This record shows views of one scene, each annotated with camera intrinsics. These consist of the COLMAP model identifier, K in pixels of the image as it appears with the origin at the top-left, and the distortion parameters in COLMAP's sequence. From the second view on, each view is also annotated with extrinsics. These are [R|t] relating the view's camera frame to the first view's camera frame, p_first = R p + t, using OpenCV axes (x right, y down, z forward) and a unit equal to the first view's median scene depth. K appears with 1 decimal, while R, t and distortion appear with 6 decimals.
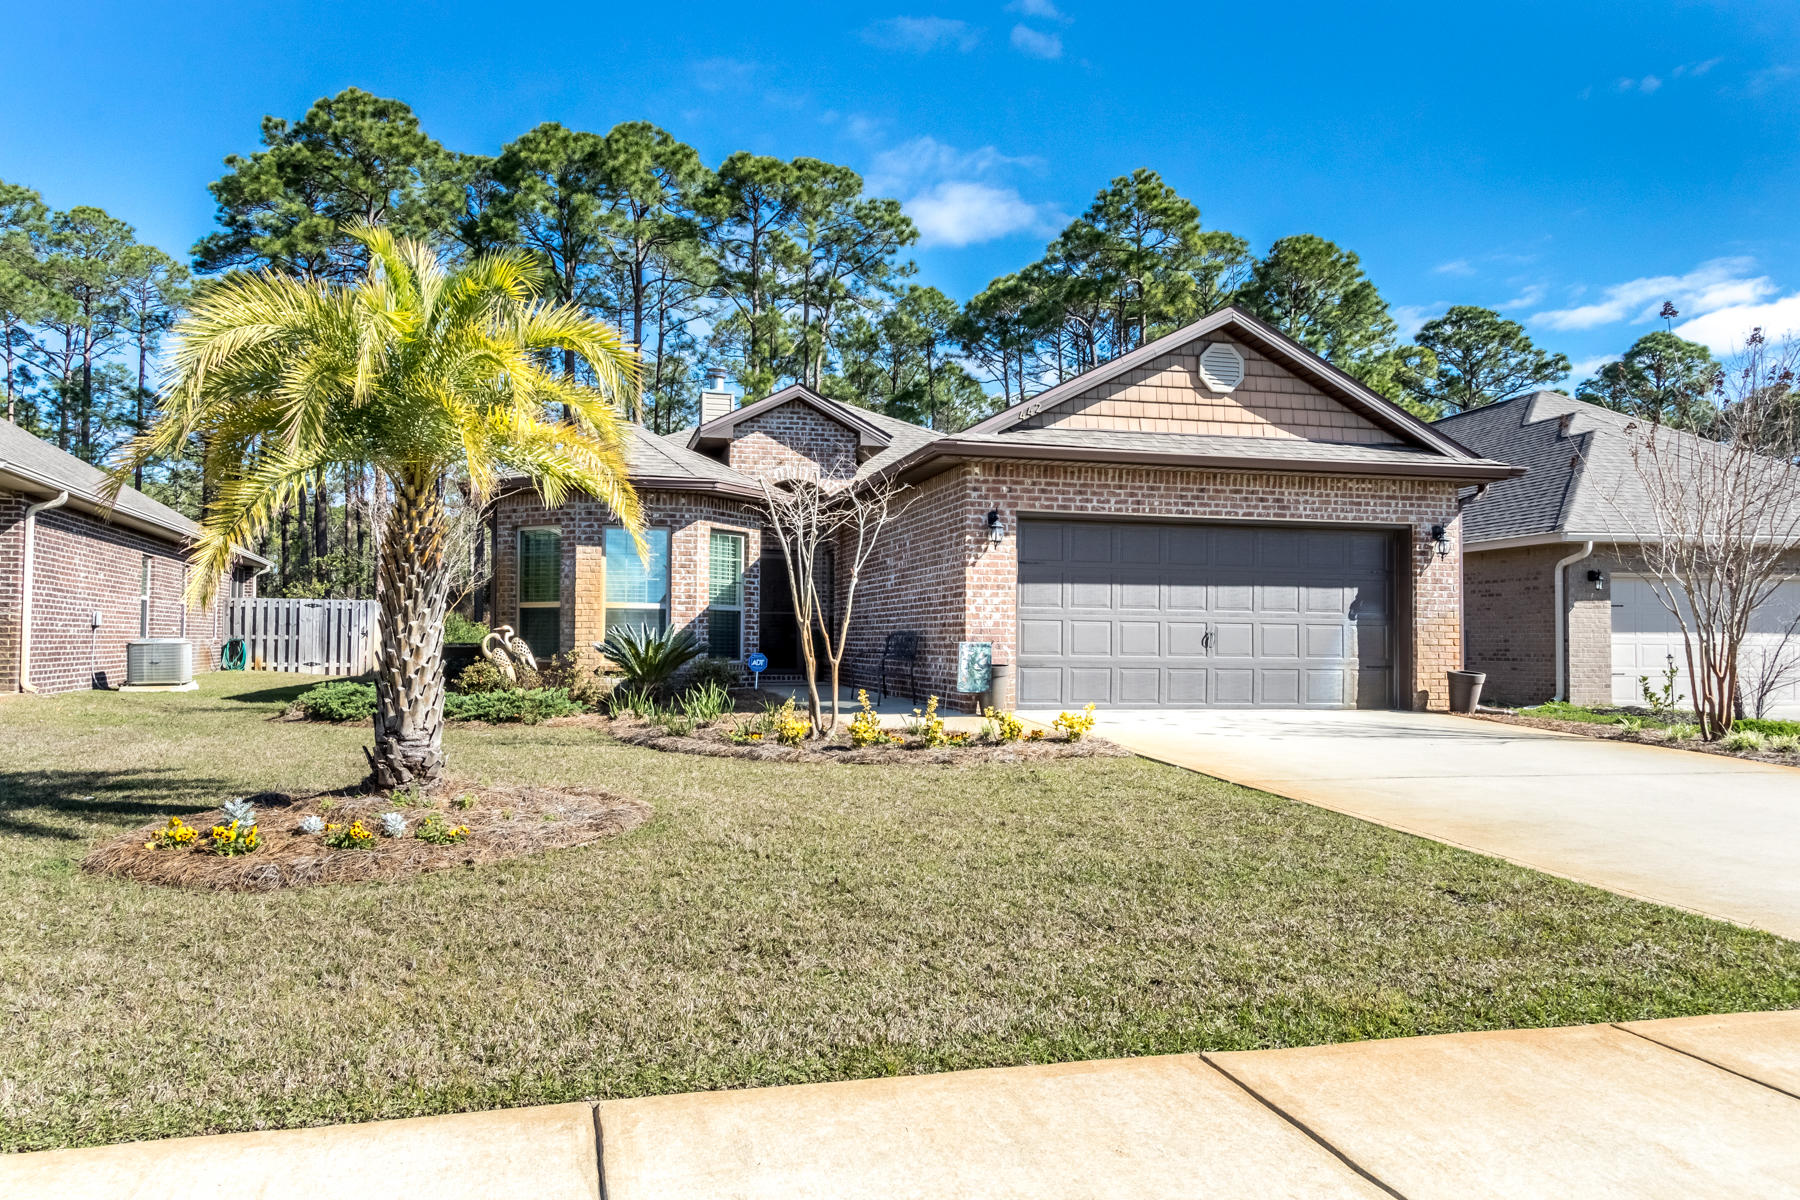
lens RADIAL K [[1276.3, 0, 907.1], [0, 1276.3, 605.1], [0, 0, 1]] dist [0.000485, 0.000221]
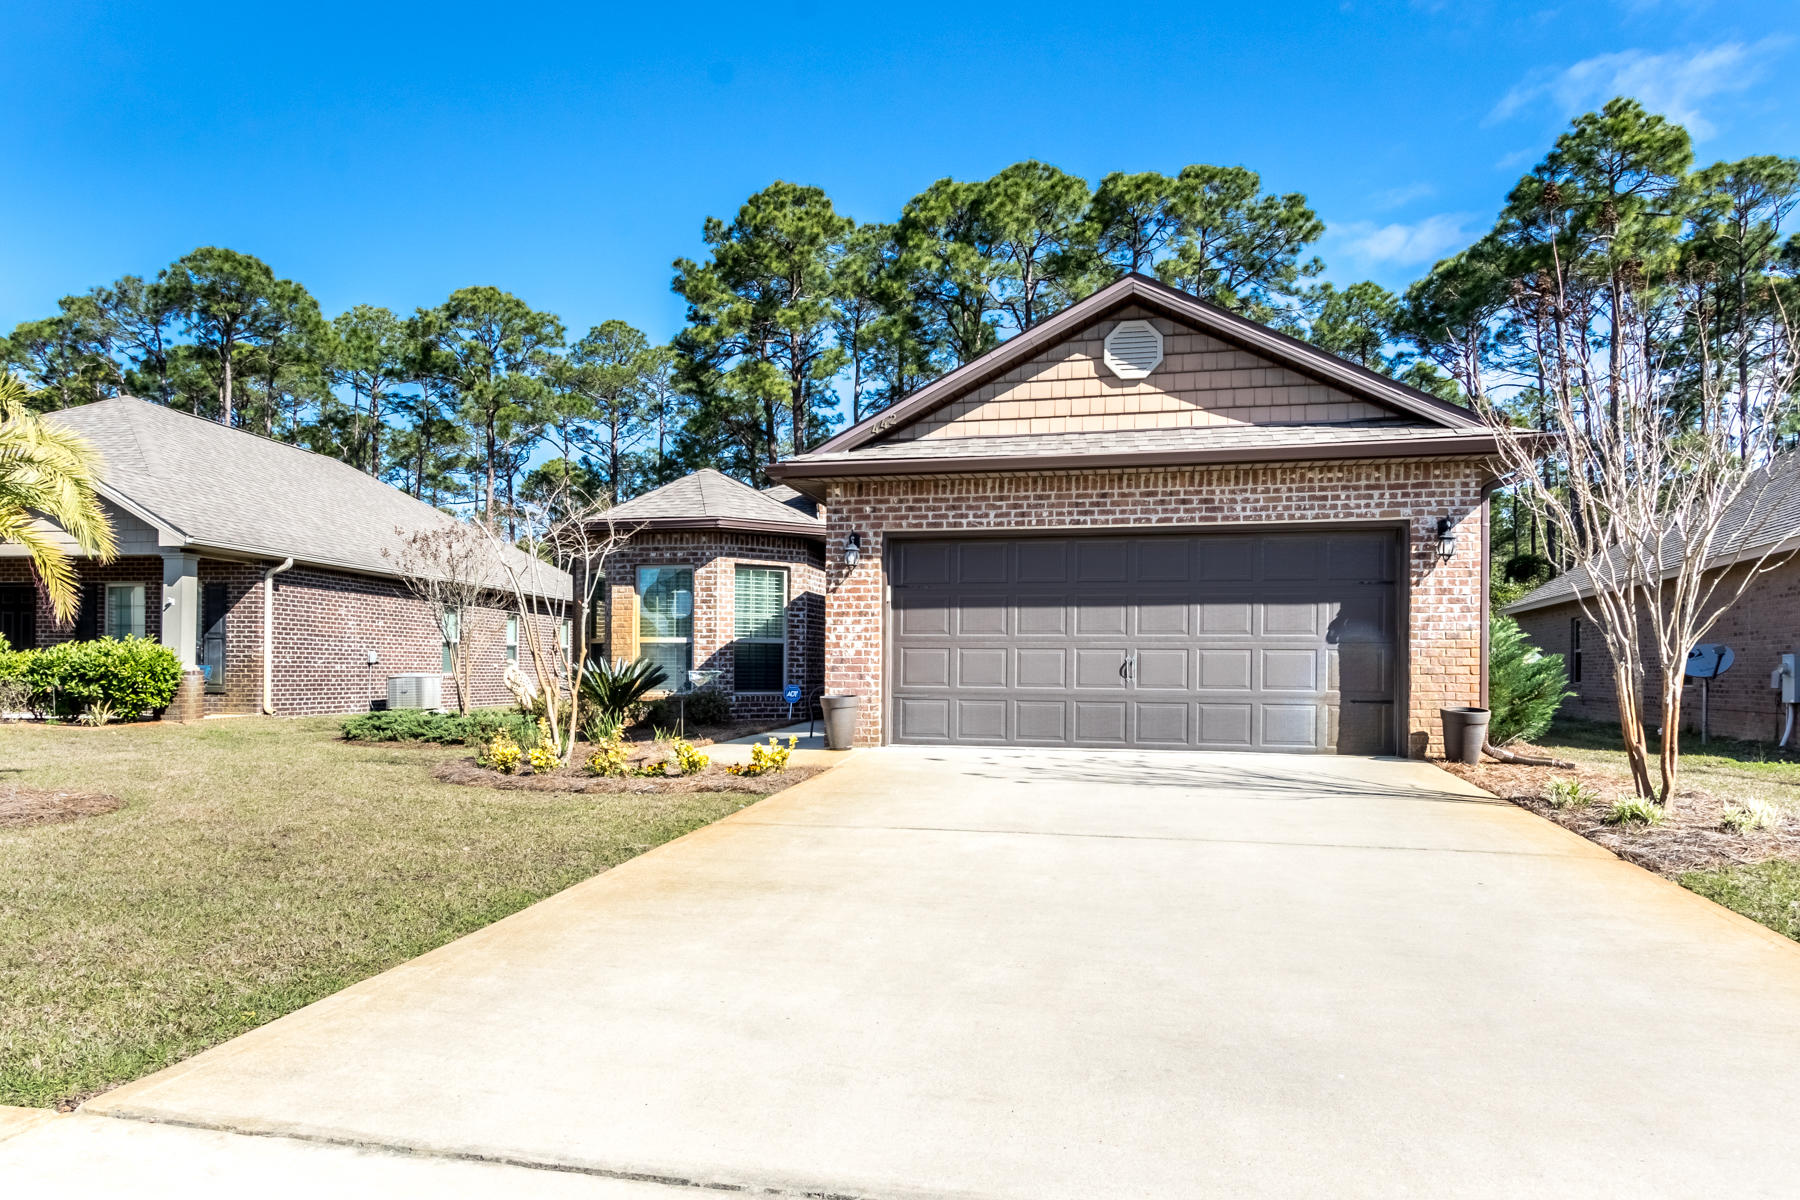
lens RADIAL K [[1267.4, 0, 899.7], [0, 1267.4, 664.9], [0, 0, 1]] dist [0.006059, 0.002301]
pose [[0.883435, -0.007195, -0.468498, 0.488590], [0.015837, 0.999769, 0.014510, 0.009546], [0.468285, -0.020238, 0.883346, 0.168664]]
